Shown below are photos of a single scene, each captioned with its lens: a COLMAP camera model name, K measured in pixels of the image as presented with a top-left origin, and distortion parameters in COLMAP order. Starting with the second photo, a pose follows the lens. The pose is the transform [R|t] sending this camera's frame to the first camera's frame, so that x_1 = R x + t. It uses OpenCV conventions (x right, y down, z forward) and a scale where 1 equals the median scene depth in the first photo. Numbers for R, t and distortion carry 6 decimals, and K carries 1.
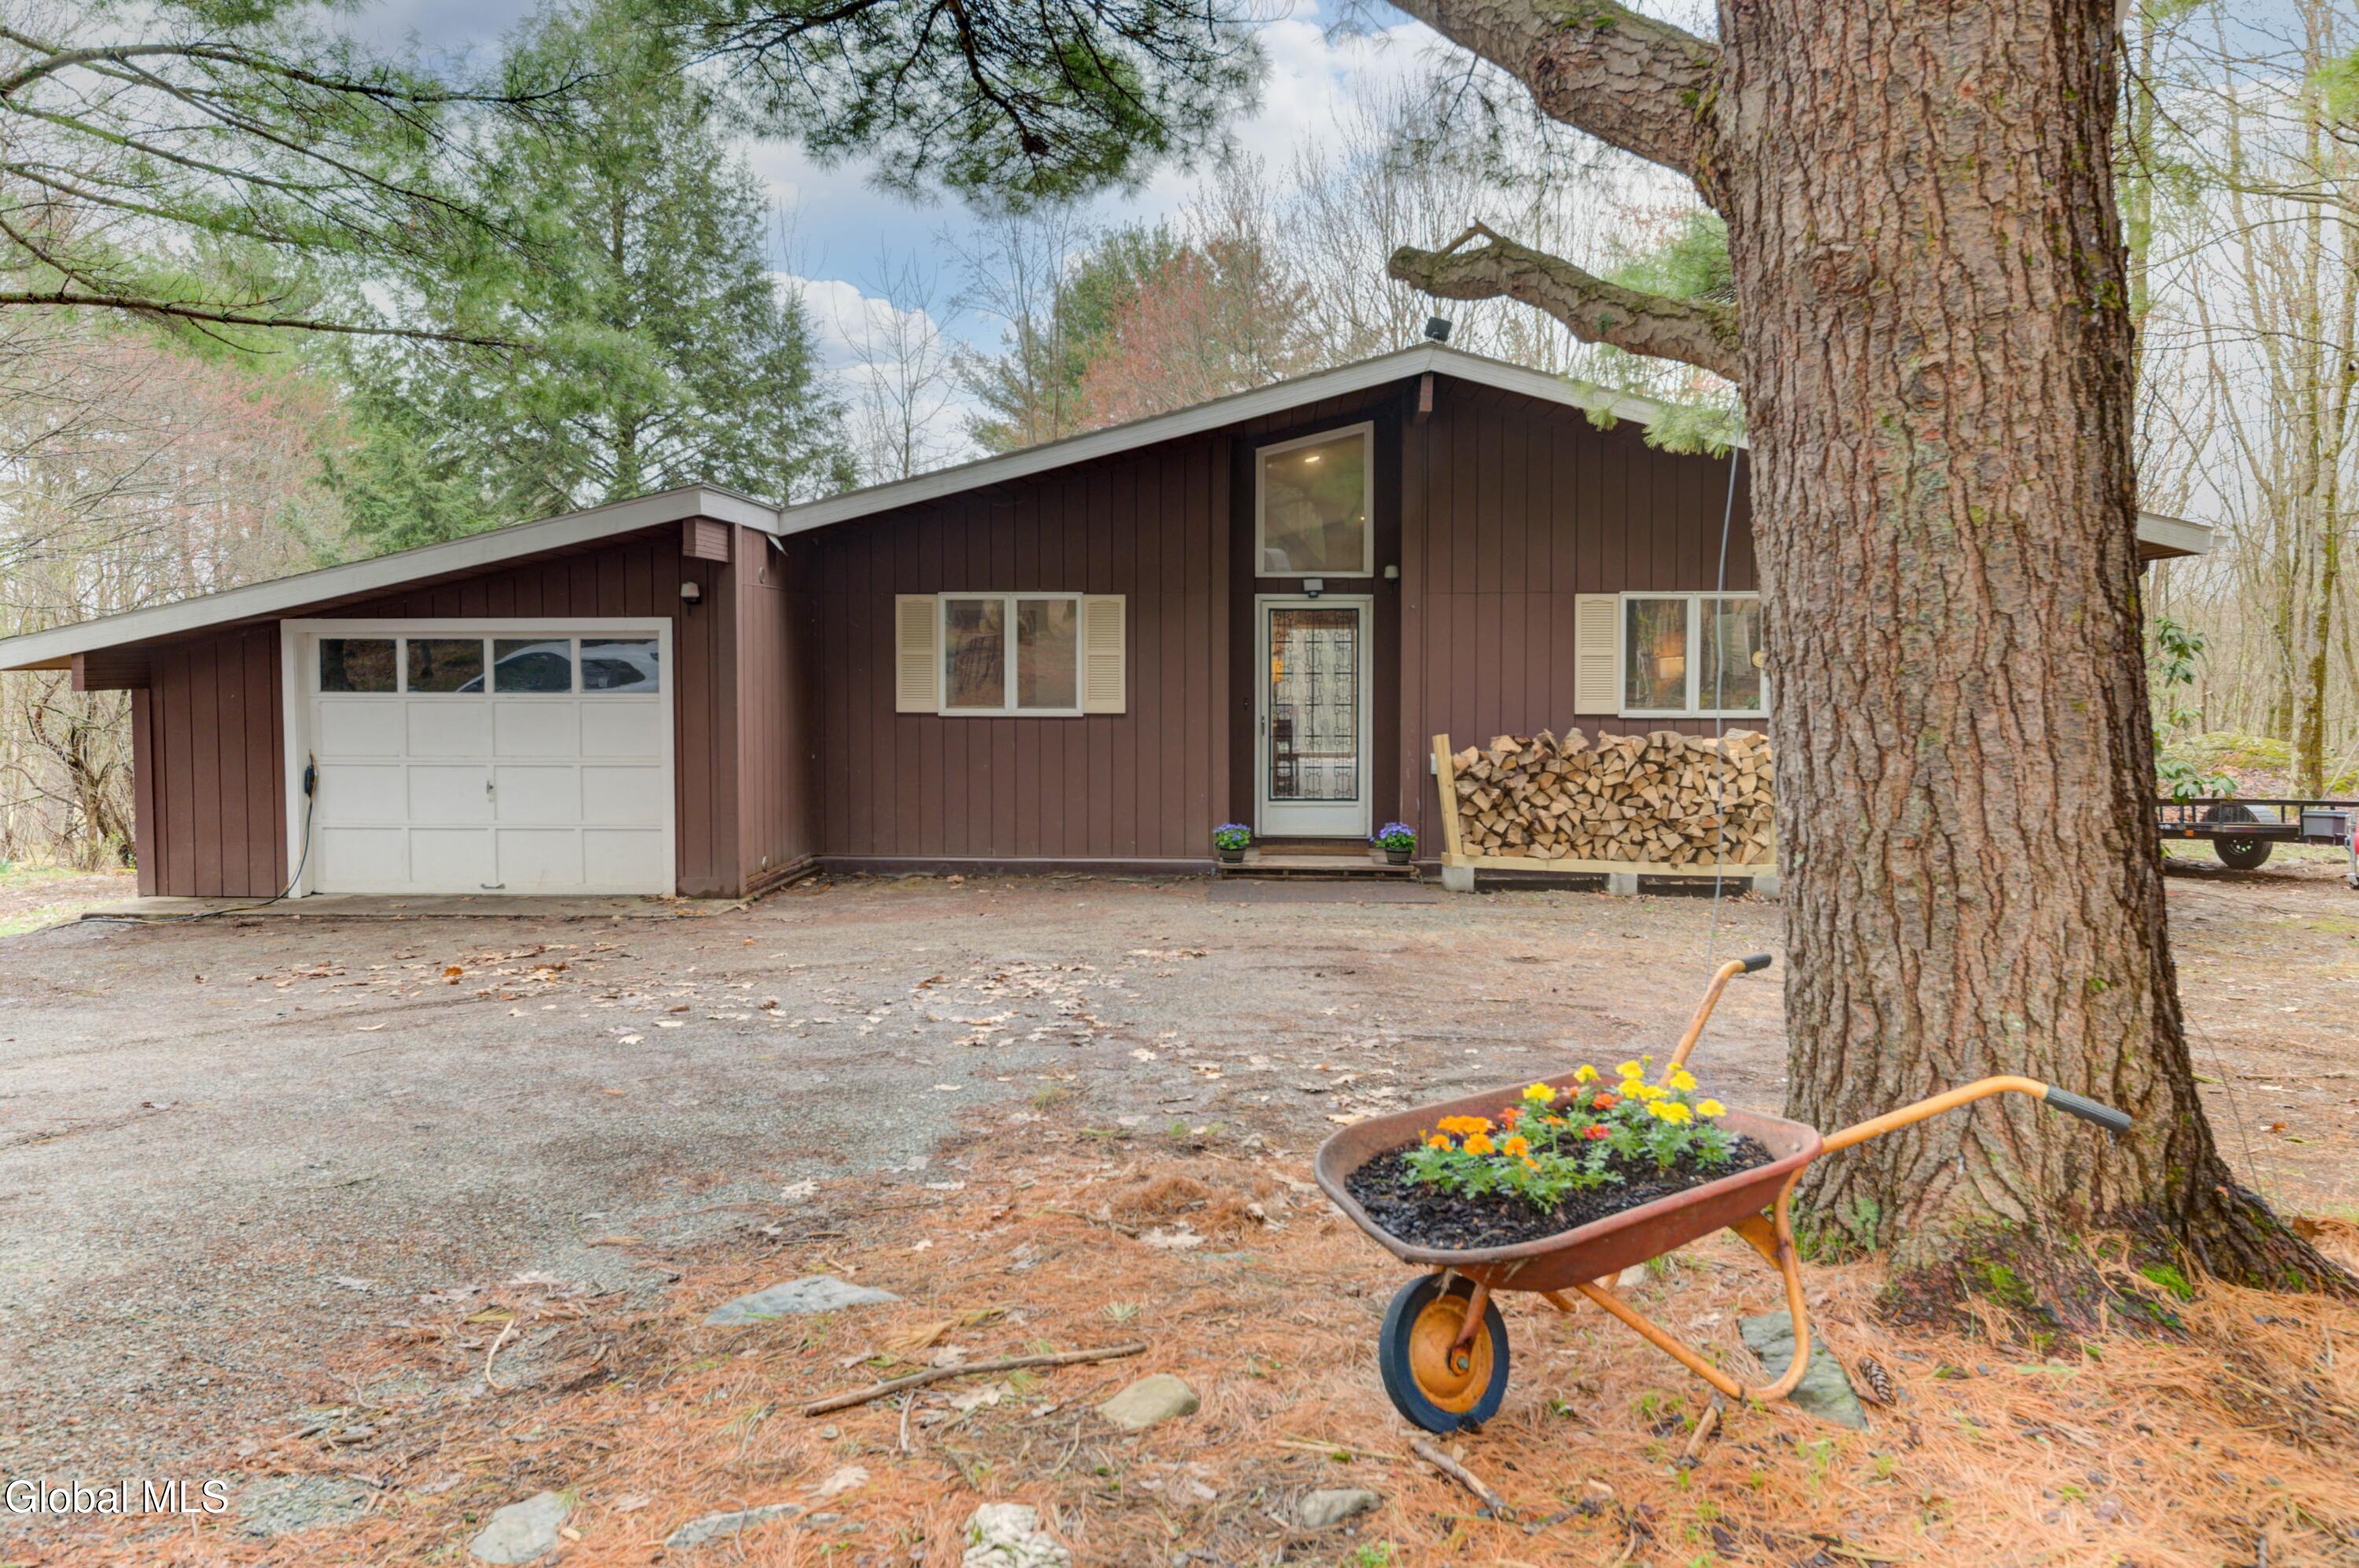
lens RADIAL K [[1575.9, 0, 1322.8], [0, 1575.9, 730.8], [0, 0, 1]] dist [0.010352, 0.000968]
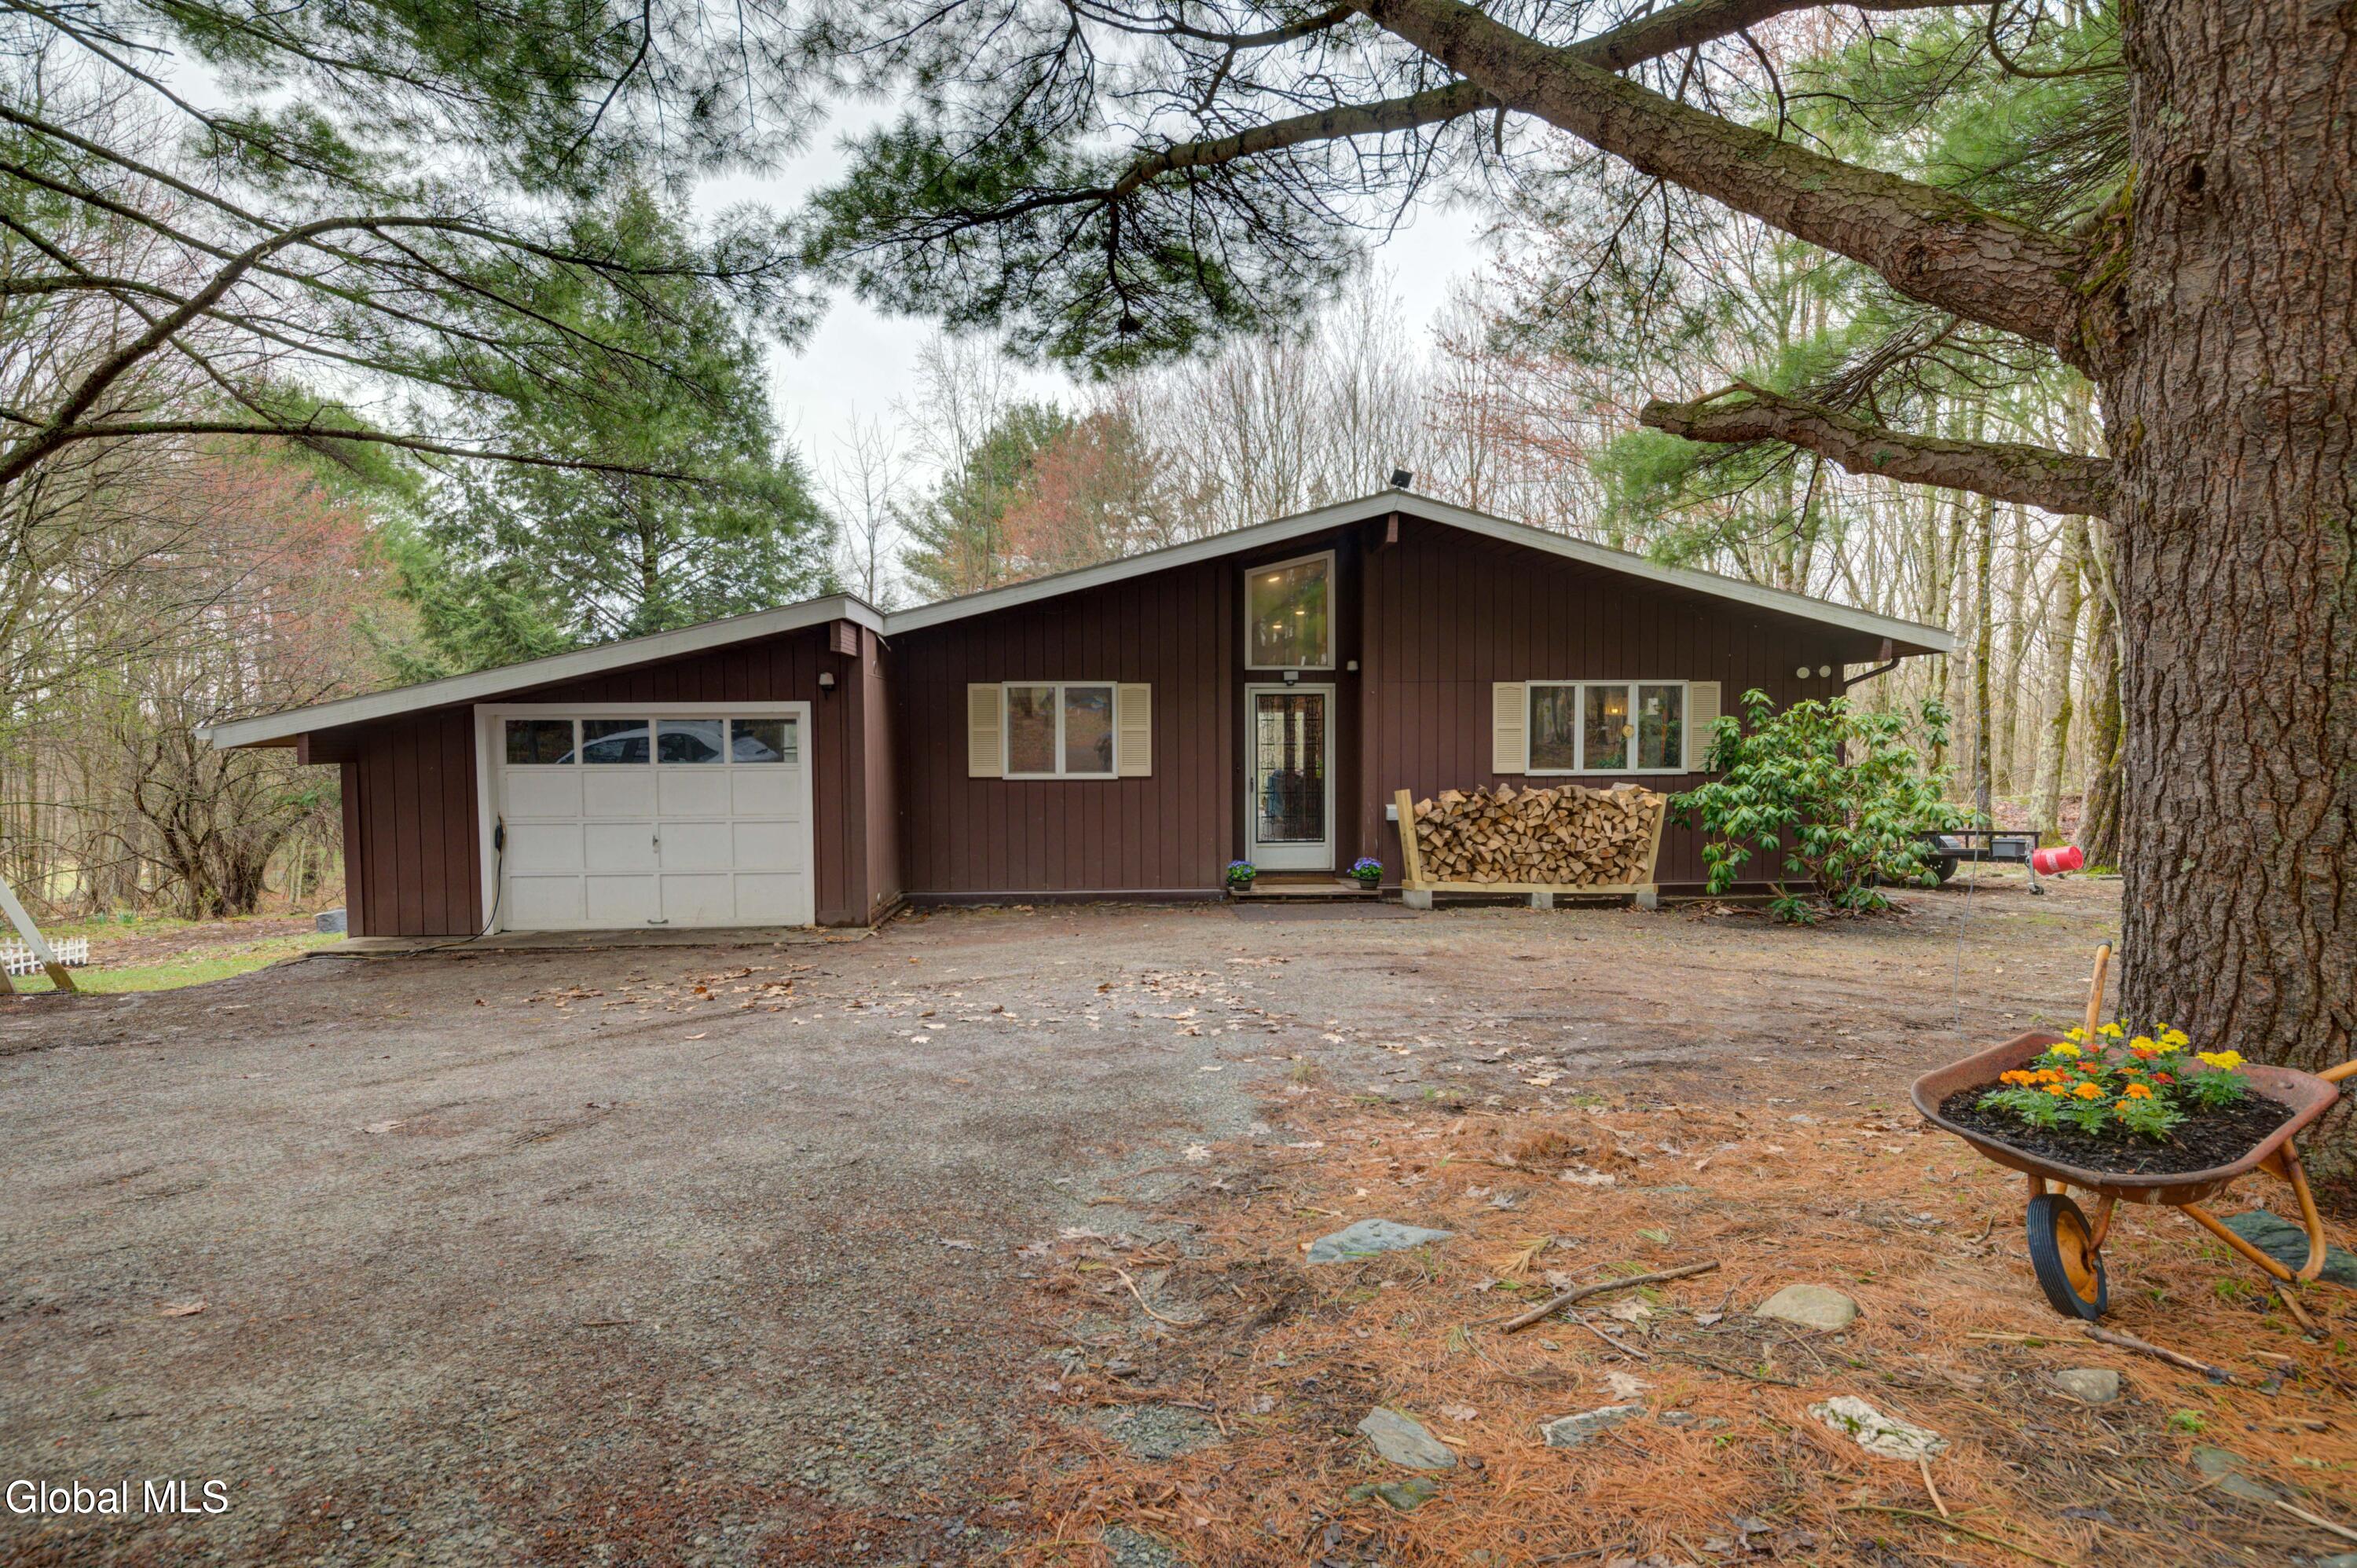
lens RADIAL K [[1192.0, 0, 1178.6], [0, 1192.0, 805.3], [0, 0, 1]] dist [0.013805, -0.000558]
pose [[0.994136, -0.012349, 0.107428, -0.221210], [0.011500, 0.999898, 0.008517, 0.004903], [-0.107522, -0.007232, 0.994176, 0.036479]]
